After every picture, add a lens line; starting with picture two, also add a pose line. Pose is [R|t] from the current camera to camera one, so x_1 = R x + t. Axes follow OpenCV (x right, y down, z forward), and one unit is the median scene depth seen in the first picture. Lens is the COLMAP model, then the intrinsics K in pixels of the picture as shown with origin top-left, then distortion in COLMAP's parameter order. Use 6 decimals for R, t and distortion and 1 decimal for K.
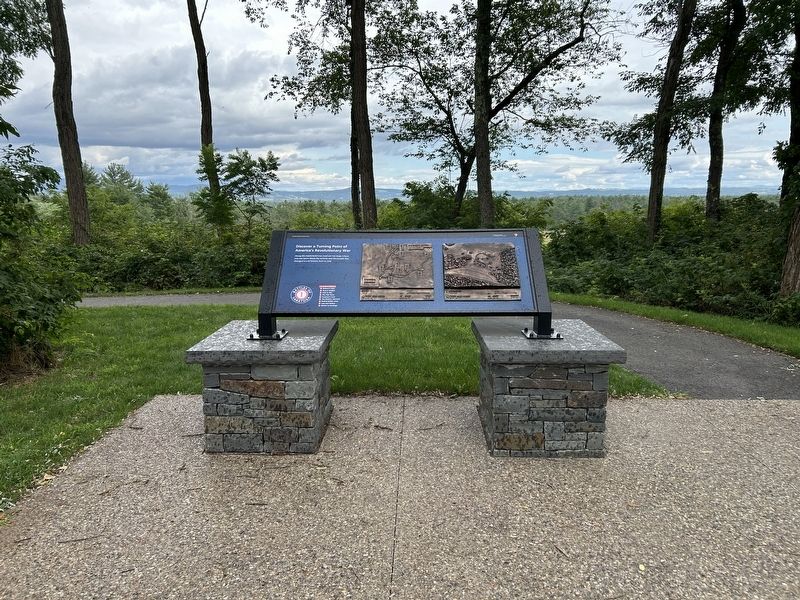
lens RADIAL K [[605.0, 0, 400.0], [0, 605.0, 300.0], [0, 0, 1]] dist [0.010128, 0.001709]
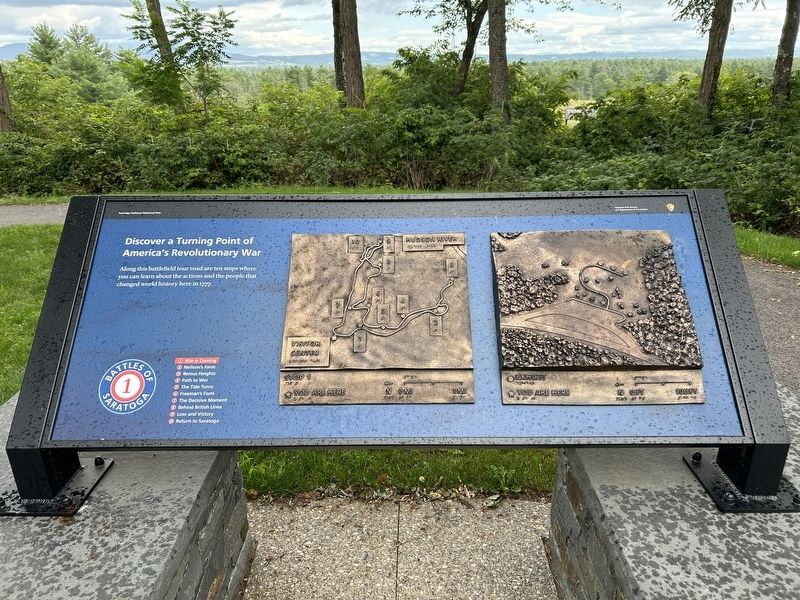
lens RADIAL K [[599.2, 0, 400.0], [0, 599.2, 300.0], [0, 0, 1]] dist [0.006241, -0.005621]
pose [[0.999928, -0.008388, 0.008603, 0.001692], [0.006410, 0.977987, 0.208567, -0.035311], [-0.010163, -0.208497, 0.977970, 0.160338]]
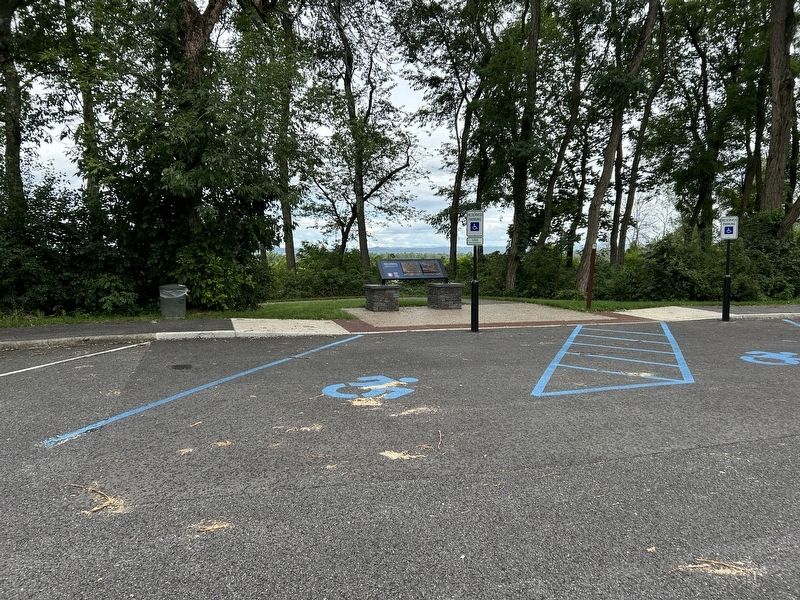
lens RADIAL K [[605.0, 0, 400.0], [0, 605.0, 300.0], [0, 0, 1]] dist [0.010128, 0.001709]
pose [[0.942520, -0.020606, 0.333514, -0.349529], [0.051266, 0.995197, -0.083391, 0.120425], [-0.330194, 0.095695, 0.939050, -0.671658]]
